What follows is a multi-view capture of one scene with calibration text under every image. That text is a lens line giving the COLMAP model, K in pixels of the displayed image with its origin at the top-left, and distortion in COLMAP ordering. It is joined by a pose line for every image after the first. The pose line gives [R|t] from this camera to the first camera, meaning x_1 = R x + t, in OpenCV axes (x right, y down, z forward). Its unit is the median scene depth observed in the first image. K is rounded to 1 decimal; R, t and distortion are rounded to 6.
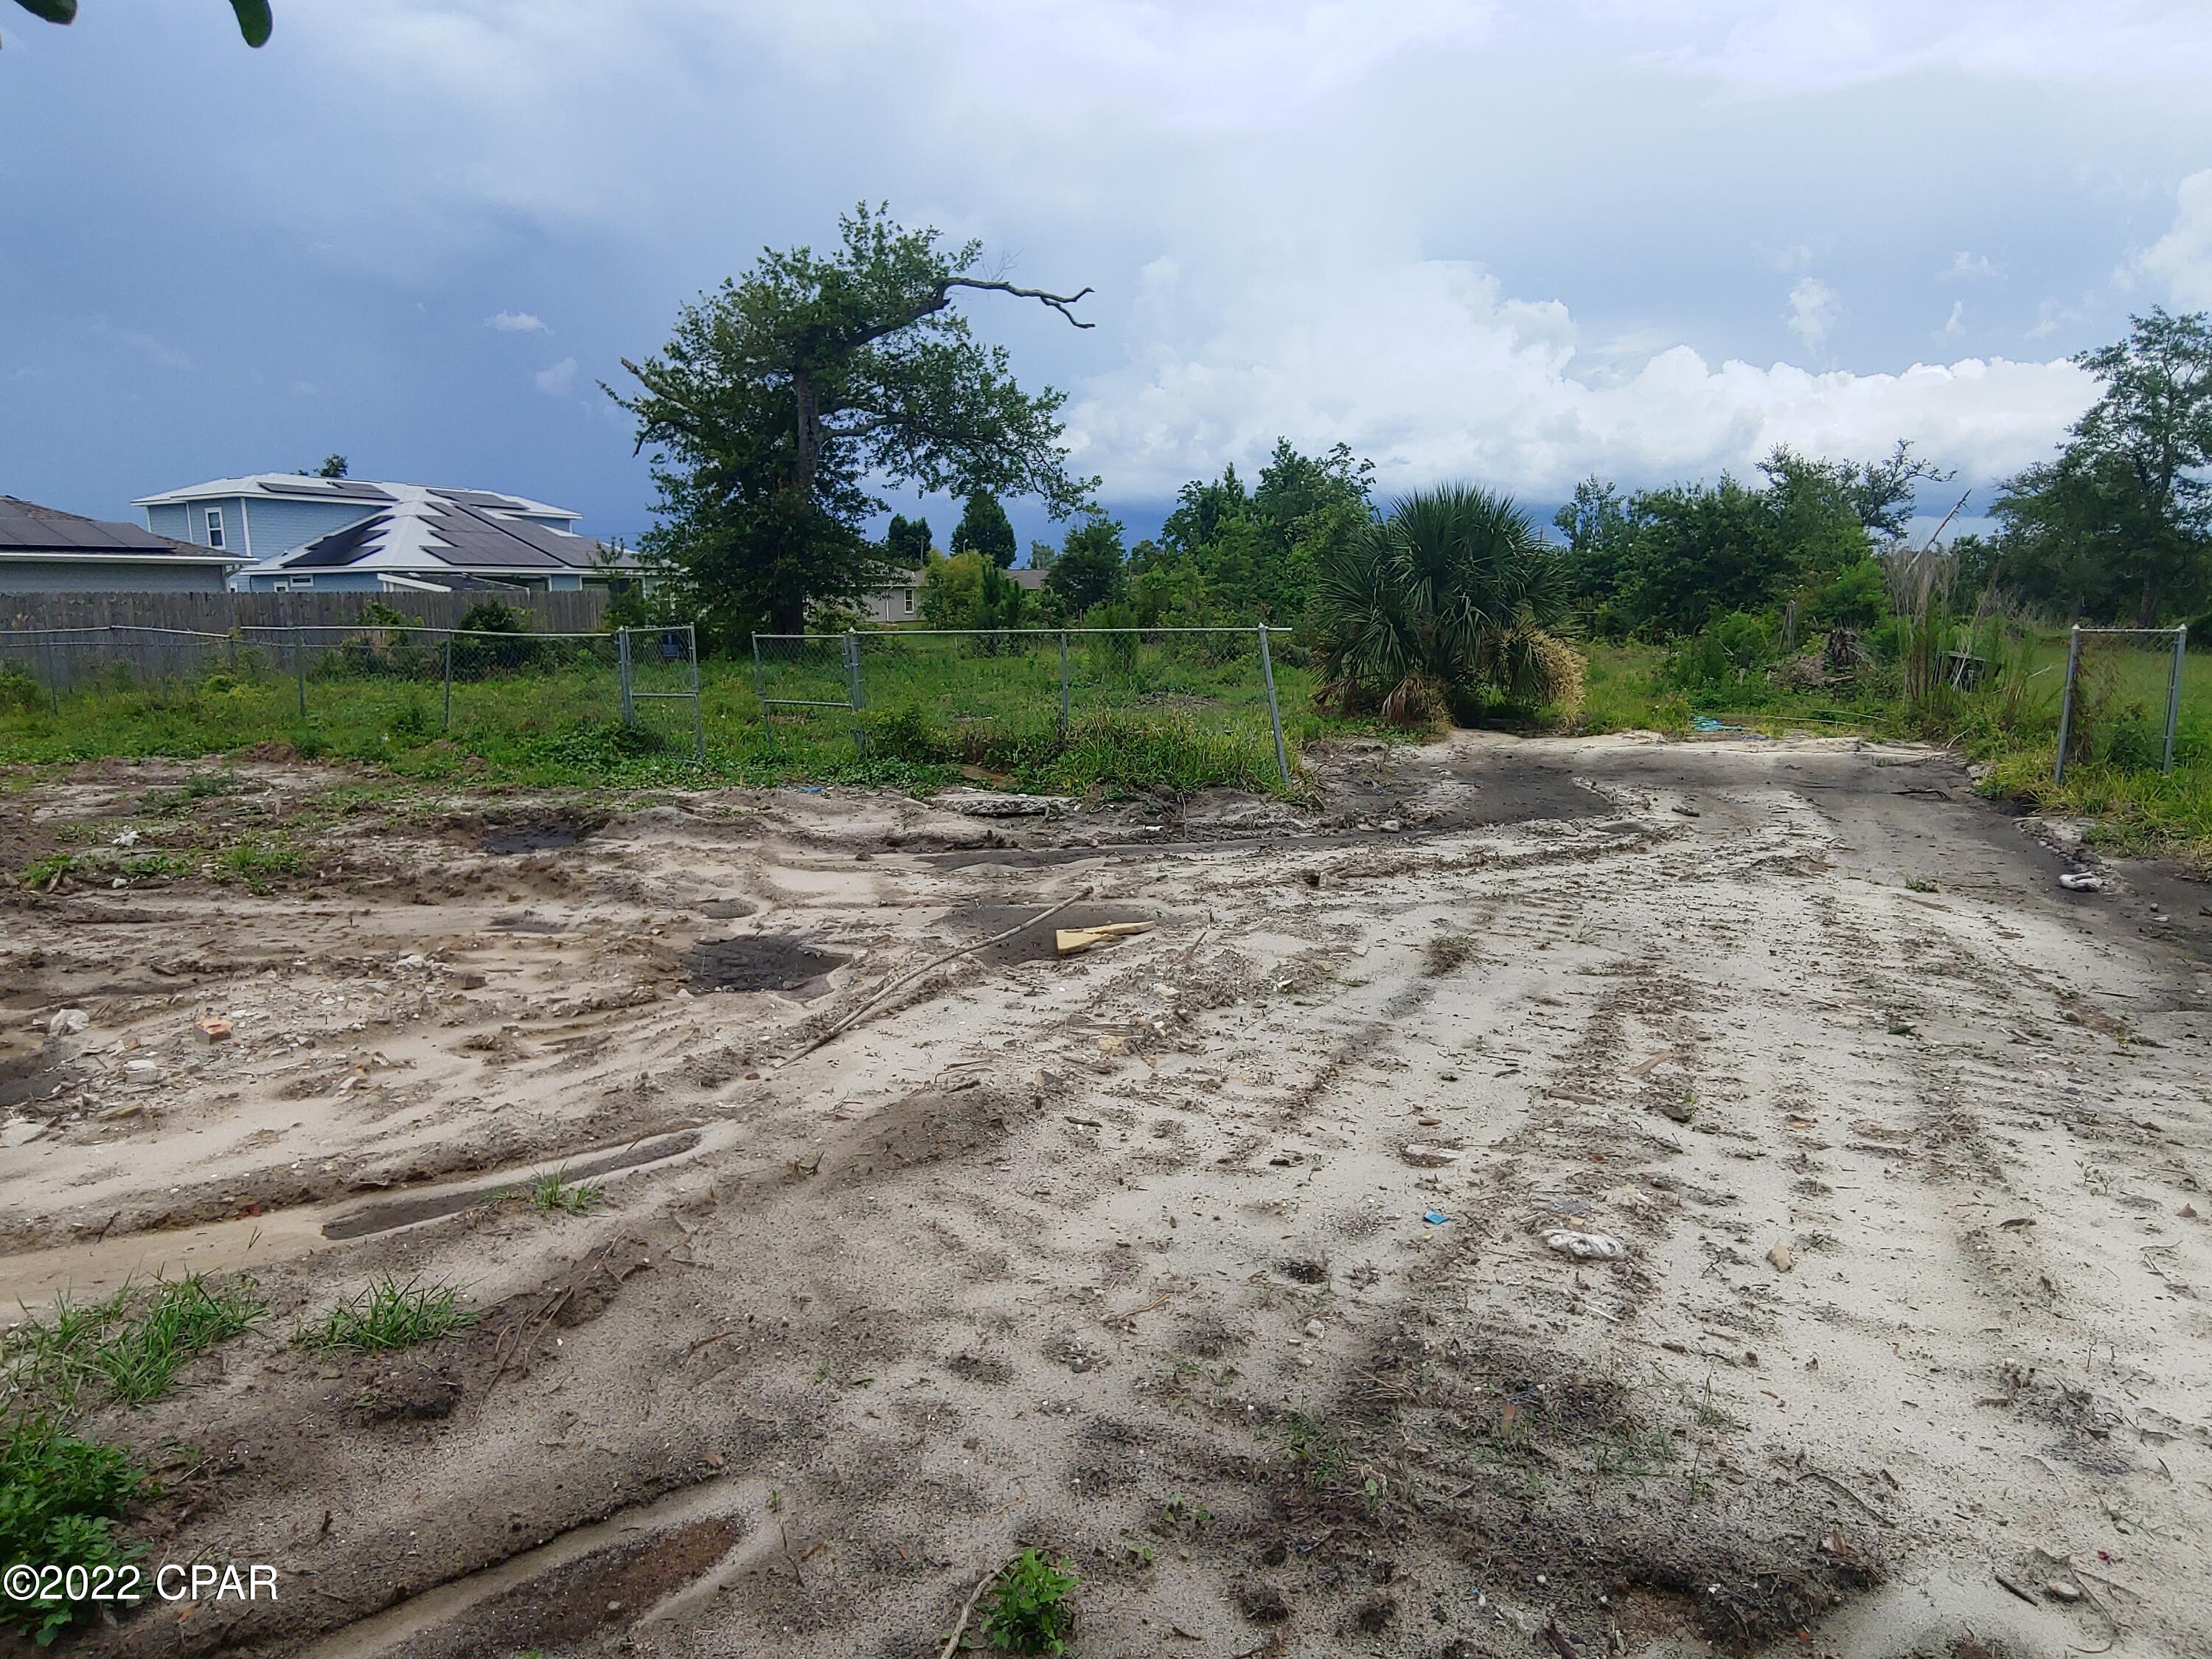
lens RADIAL K [[1271.2, 0, 1114.5], [0, 1271.2, 810.3], [0, 0, 1]] dist [-0.012725, 0.001086]
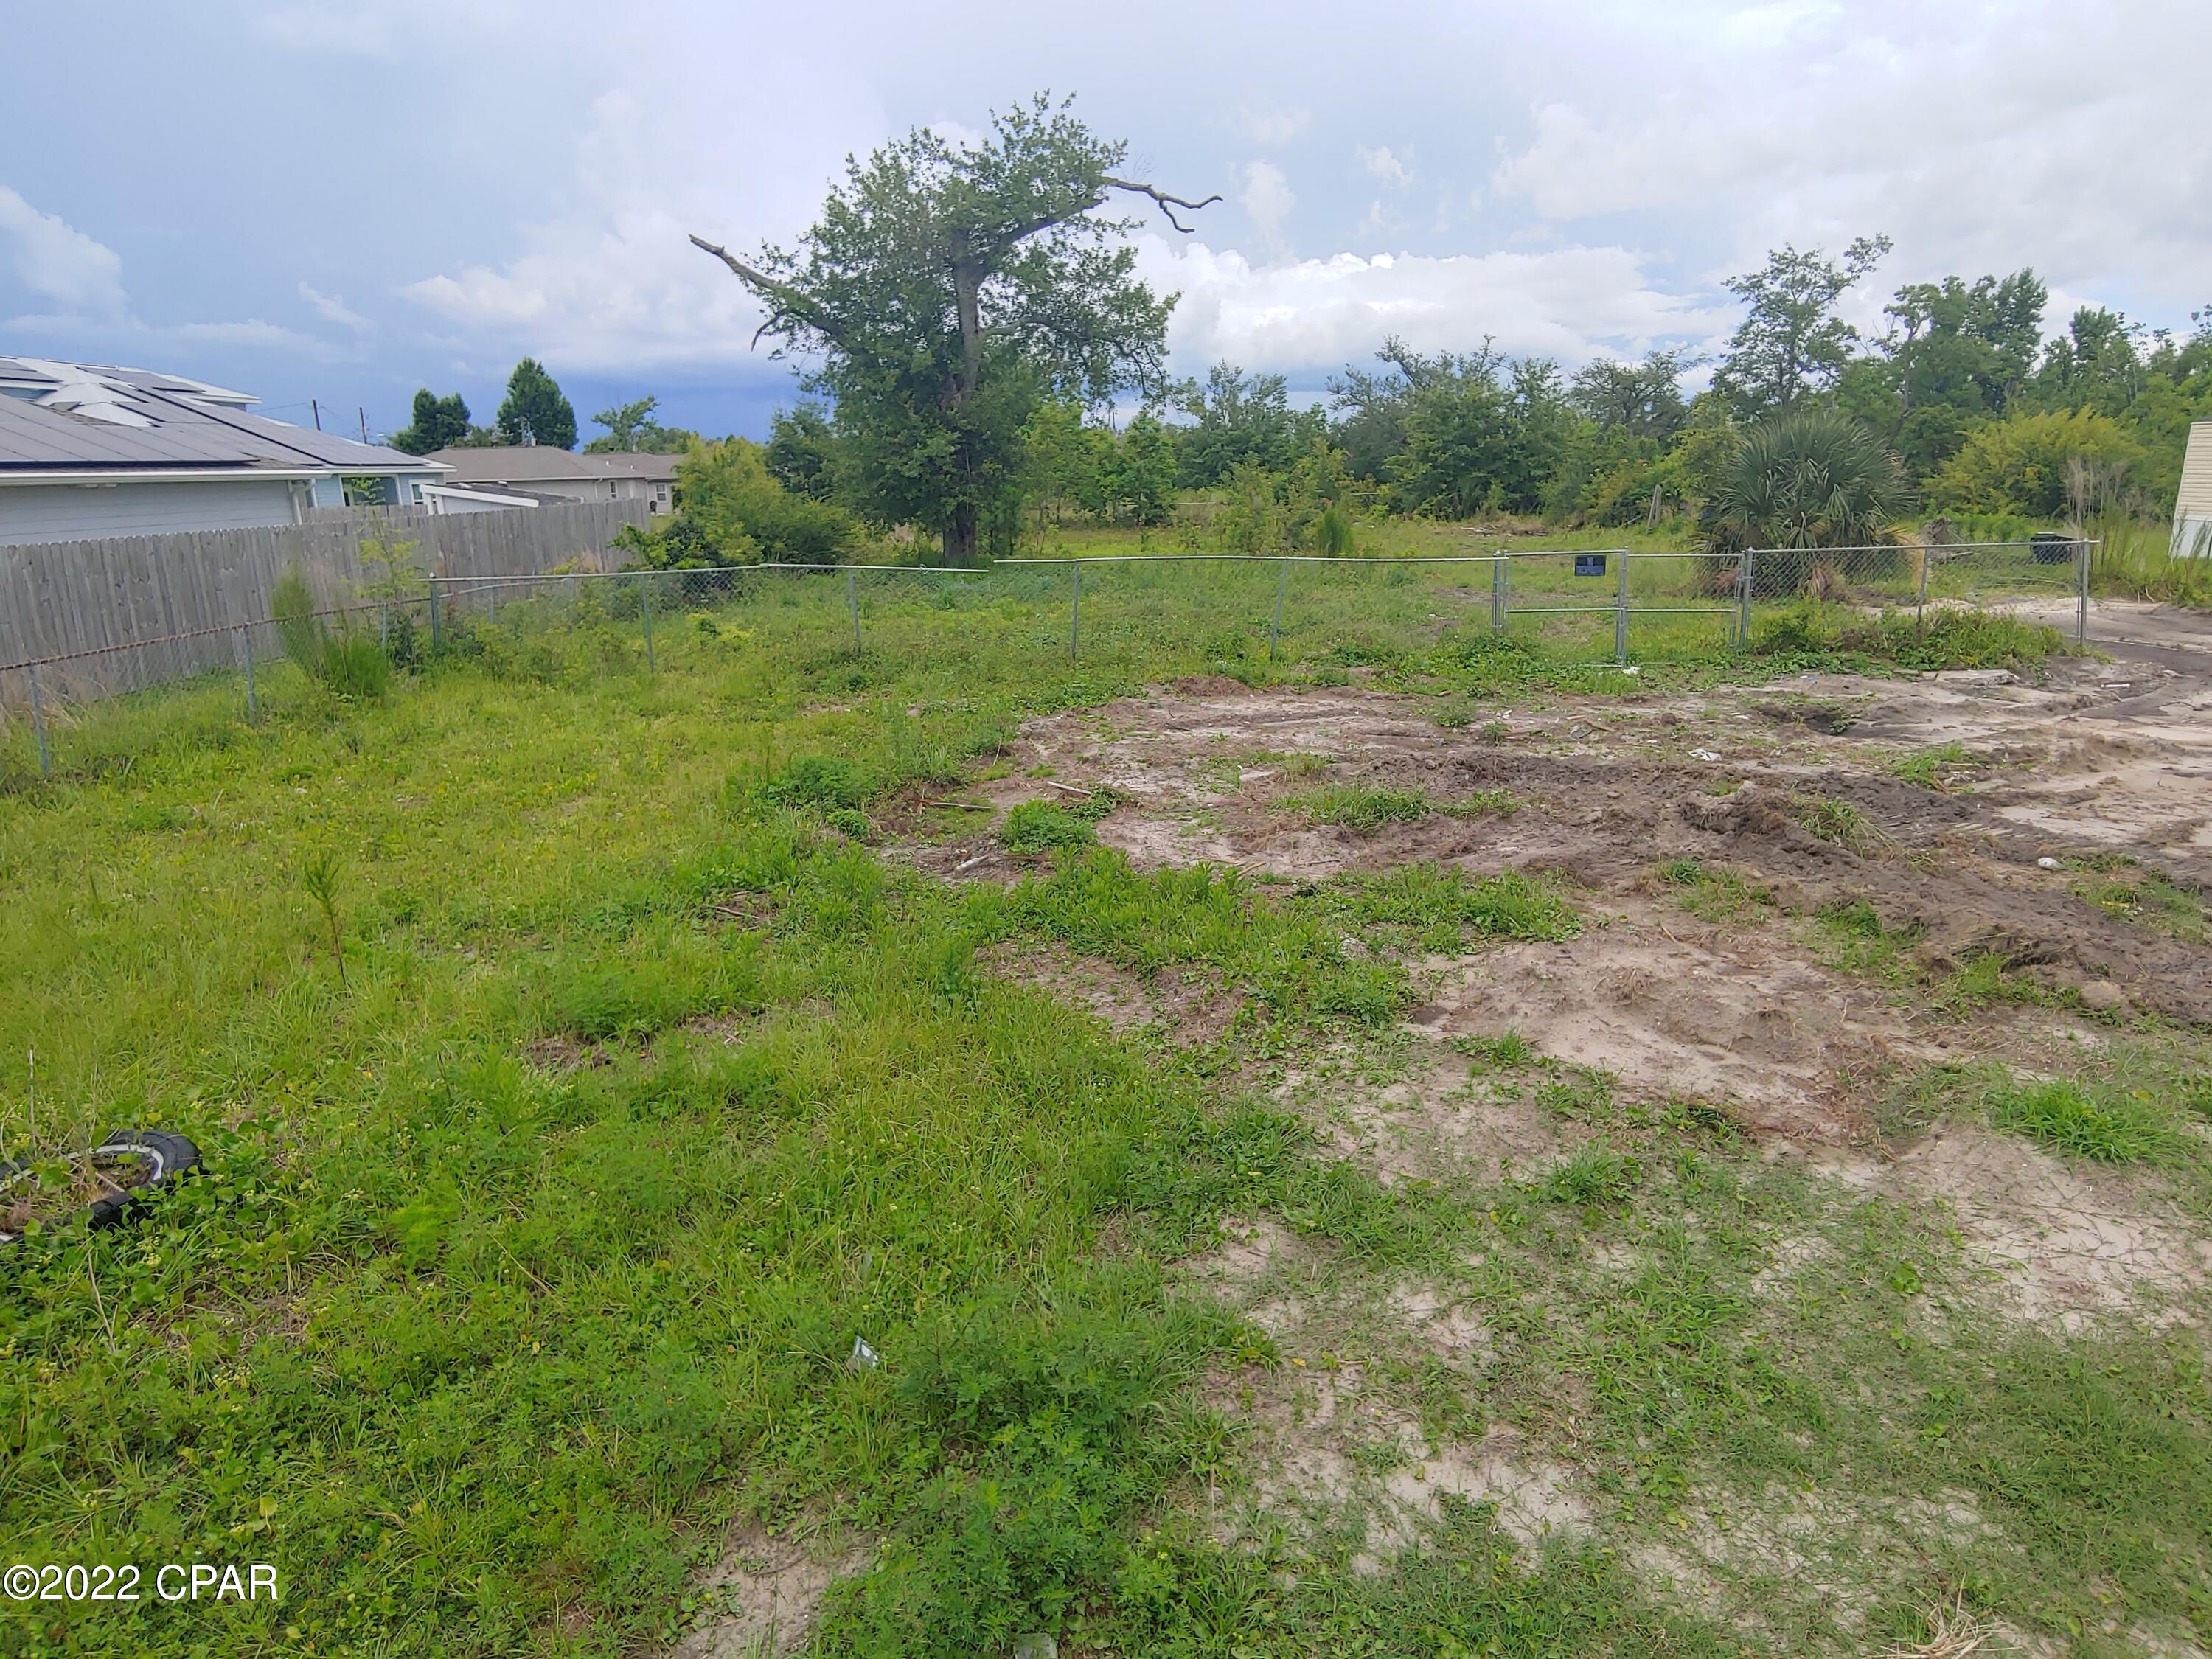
lens RADIAL K [[1273.3, 0, 1106.0], [0, 1273.3, 829.5], [0, 0, 1]] dist [-0.011011, -0.004017]
pose [[0.923059, -0.118025, 0.366104, -0.525044], [0.078389, 0.989509, 0.121357, -0.028017], [-0.376586, -0.083321, 0.922627, 0.025763]]
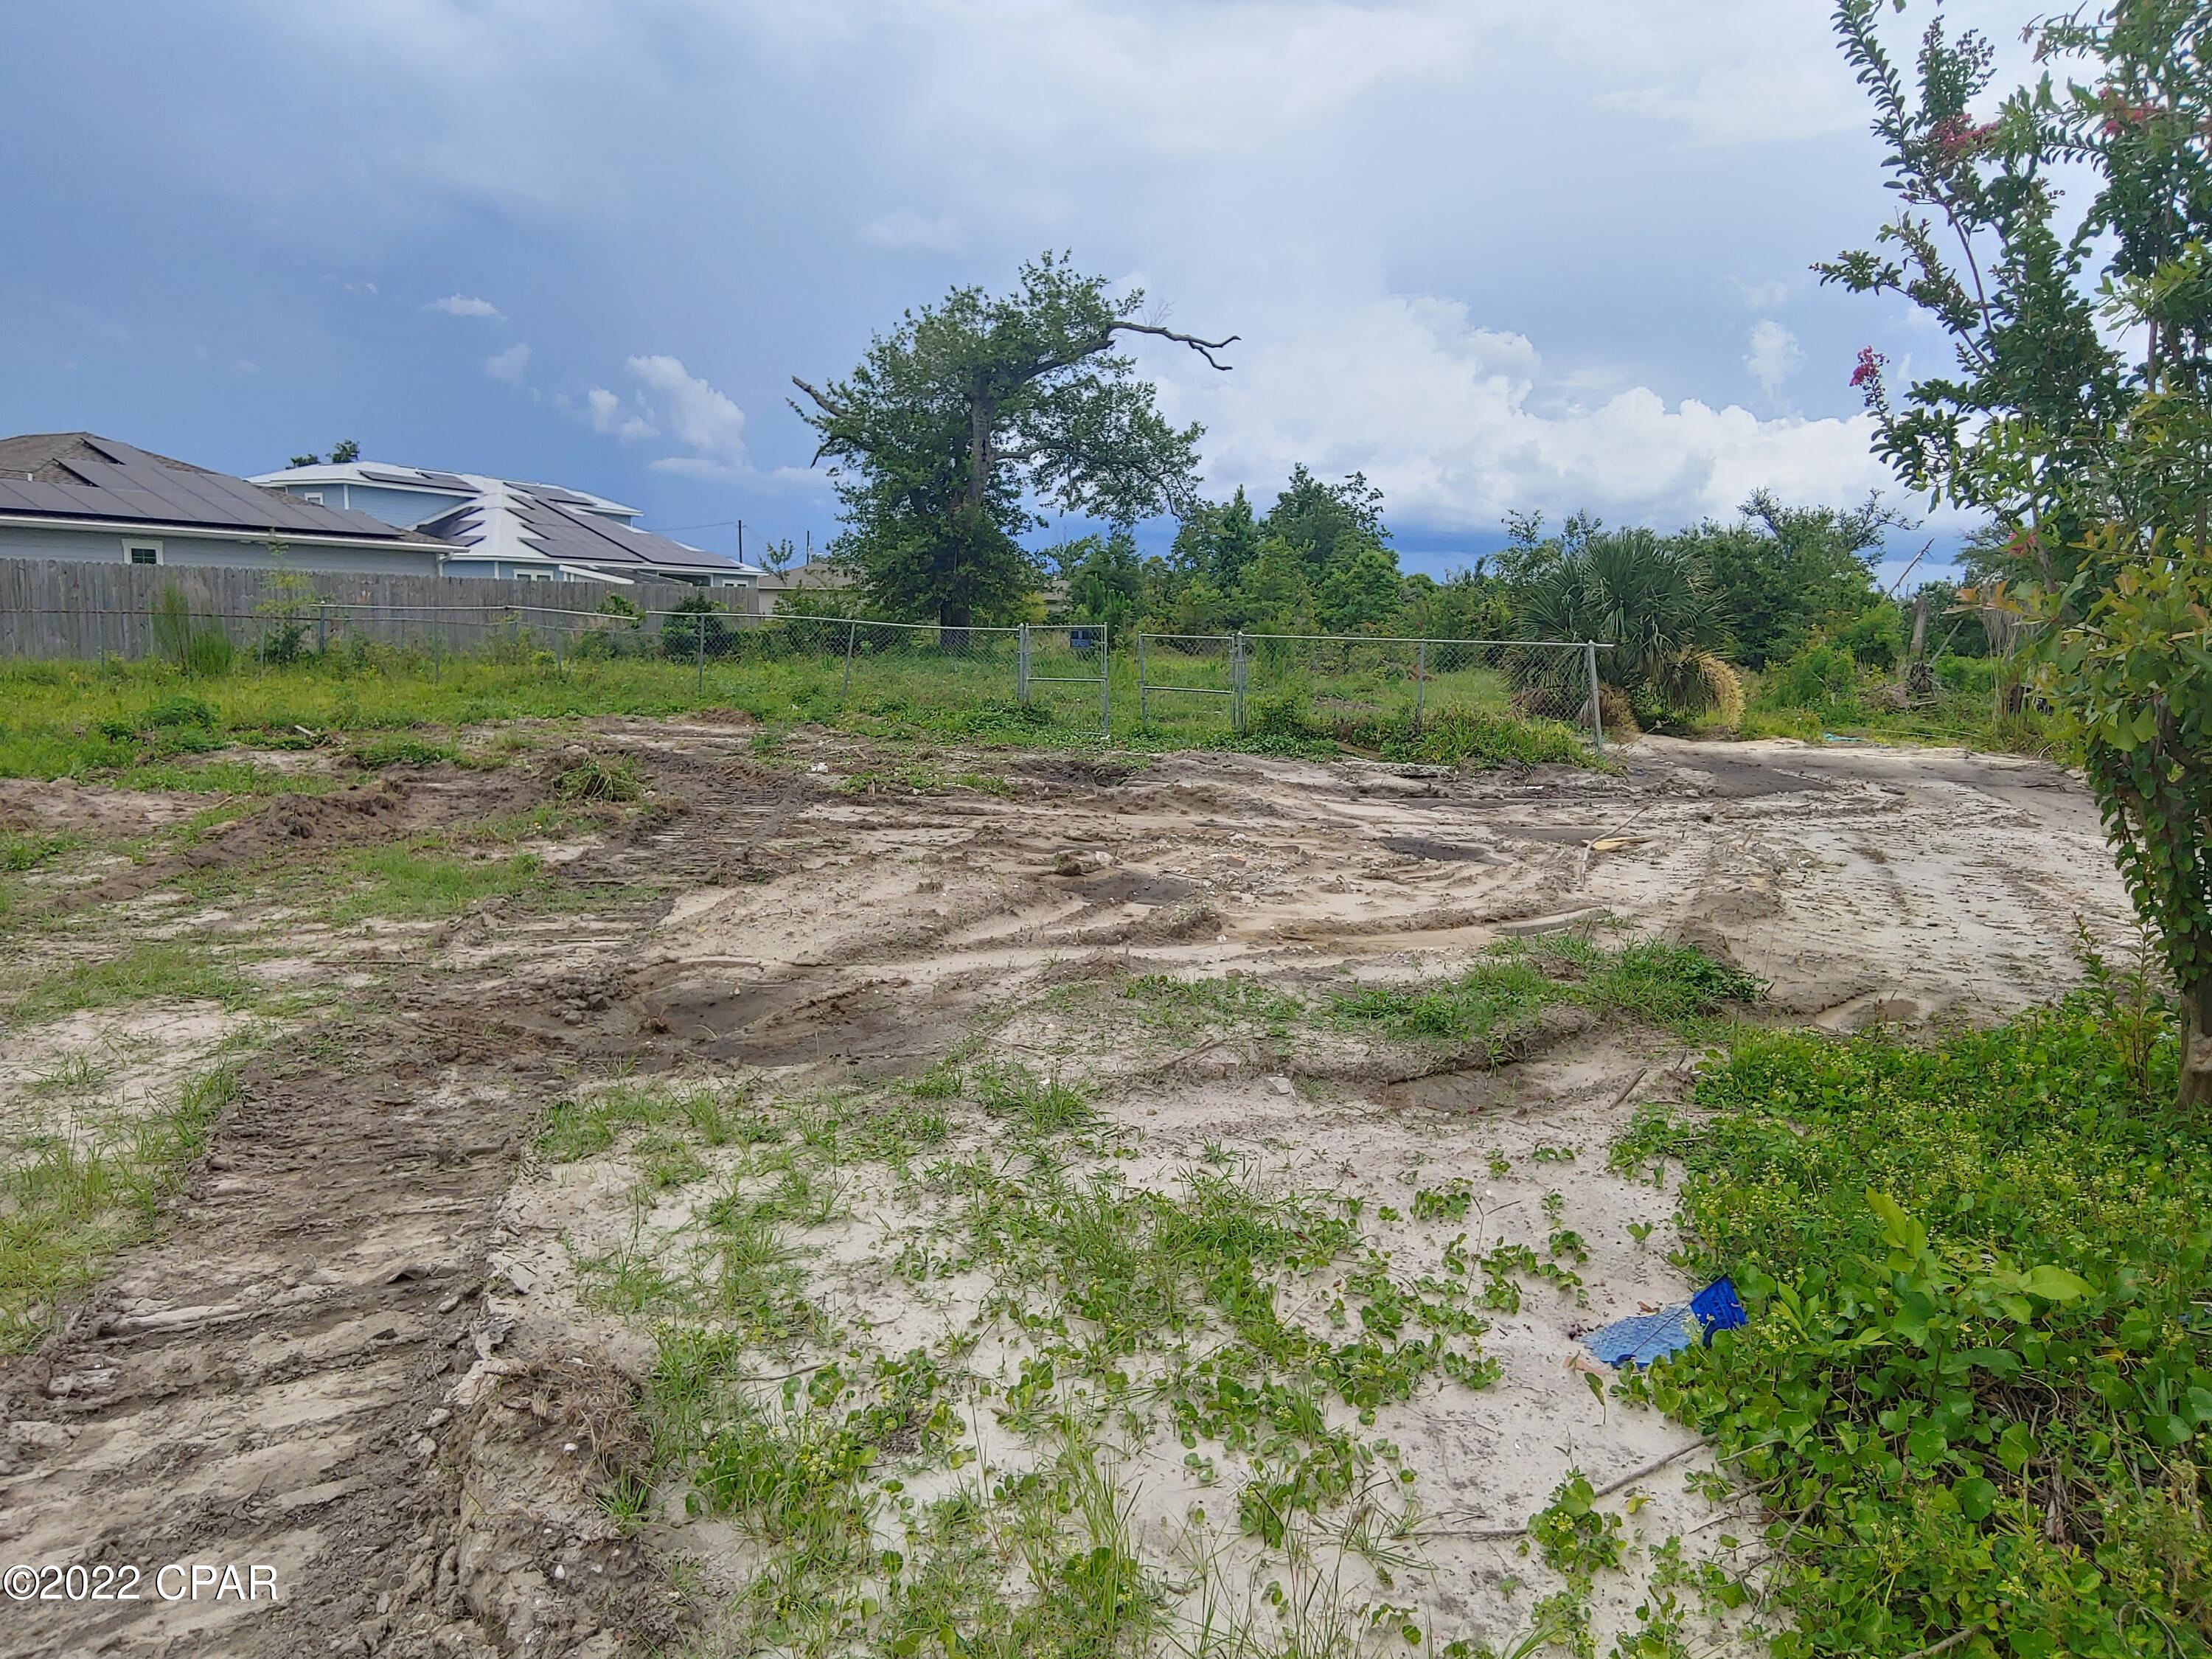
lens RADIAL K [[1273.3, 0, 1106.0], [0, 1273.3, 829.5], [0, 0, 1]] dist [-0.011011, -0.004017]
pose [[0.998766, 0.029517, 0.039945, -0.159989], [-0.029708, 0.999550, 0.004198, 0.022116], [-0.039803, -0.005379, 0.999193, -0.115116]]
